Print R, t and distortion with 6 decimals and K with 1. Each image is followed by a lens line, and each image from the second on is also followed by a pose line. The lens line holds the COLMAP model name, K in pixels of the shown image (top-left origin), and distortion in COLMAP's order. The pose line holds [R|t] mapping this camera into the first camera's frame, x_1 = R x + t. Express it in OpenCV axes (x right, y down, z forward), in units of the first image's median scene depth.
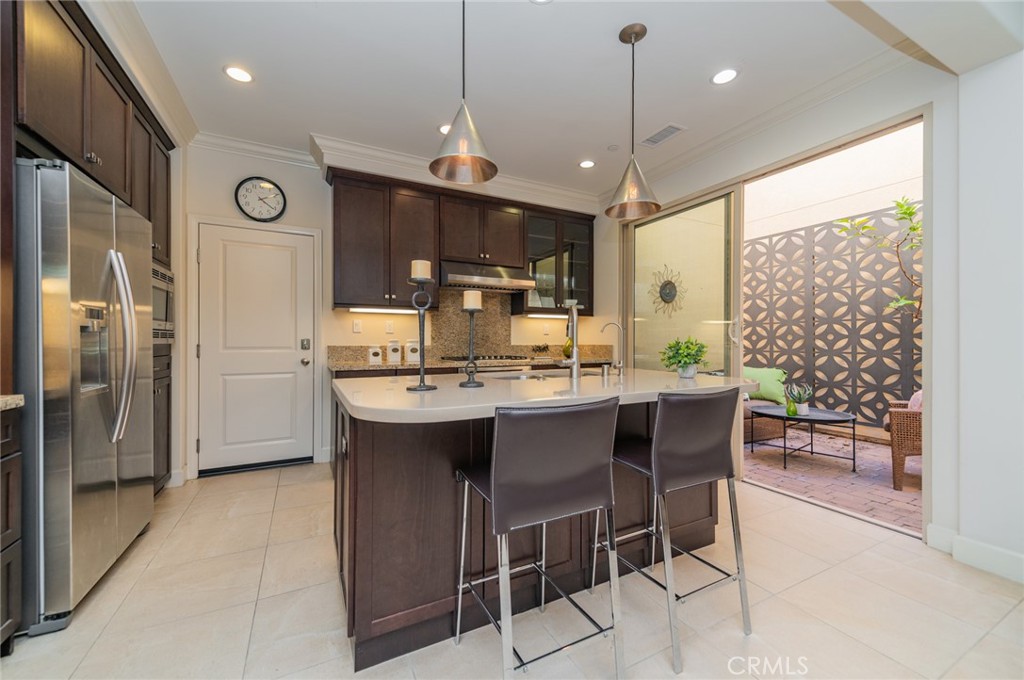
lens RADIAL K [[400.6, 0, 514.8], [0, 400.6, 345.2], [0, 0, 1]] dist [0.002001, 0.000022]
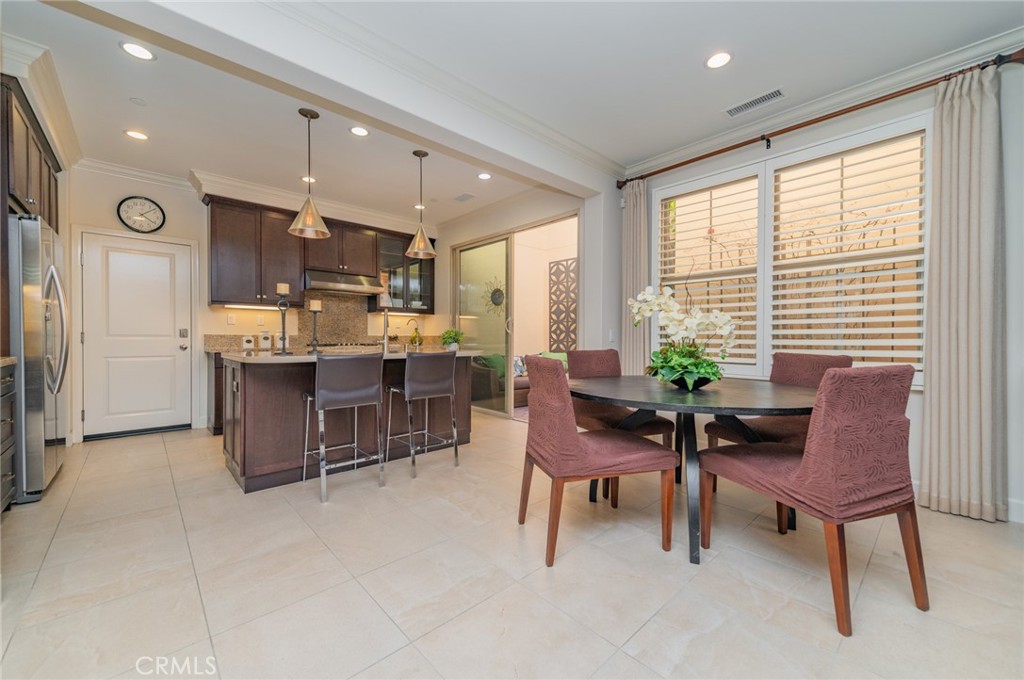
lens RADIAL K [[419.5, 0, 528.3], [0, 419.5, 345.0], [0, 0, 1]] dist [0.015729, -0.006639]
pose [[0.964016, -0.001631, 0.265841, 0.156402], [0.000352, 0.999988, 0.004856, 0.028088], [-0.265845, -0.004587, 0.964005, -0.540323]]
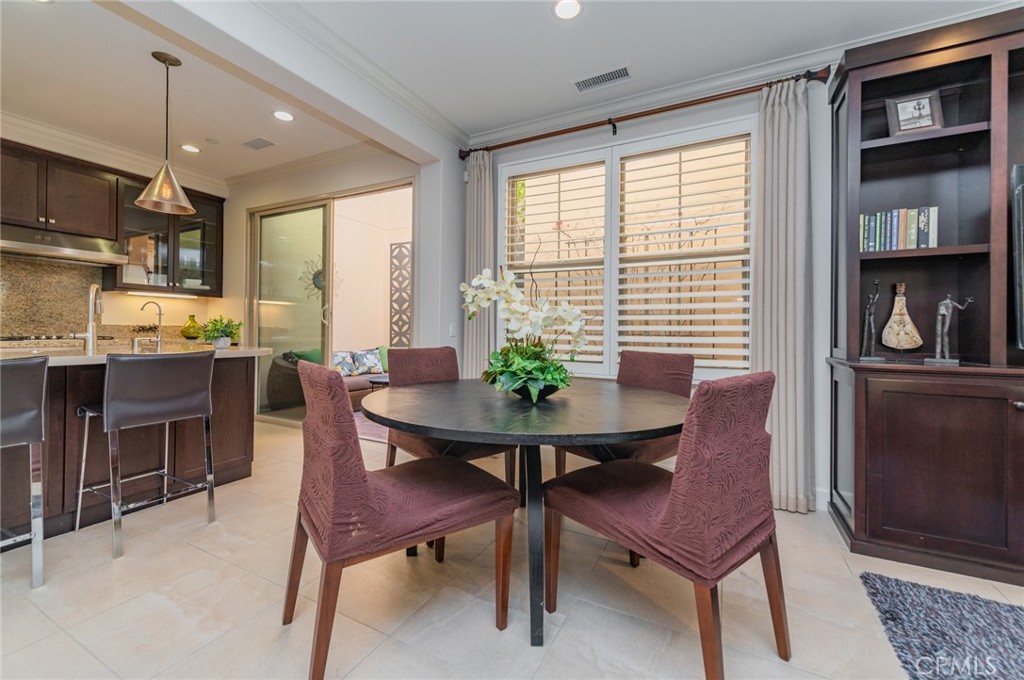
lens RADIAL K [[409.0, 0, 541.9], [0, 409.0, 332.8], [0, 0, 1]] dist [0.000800, -0.000188]
pose [[0.803242, 0.006788, 0.595614, 0.284434], [-0.005762, 0.999977, -0.003627, 0.018519], [-0.595624, -0.000519, 0.803263, -0.380434]]
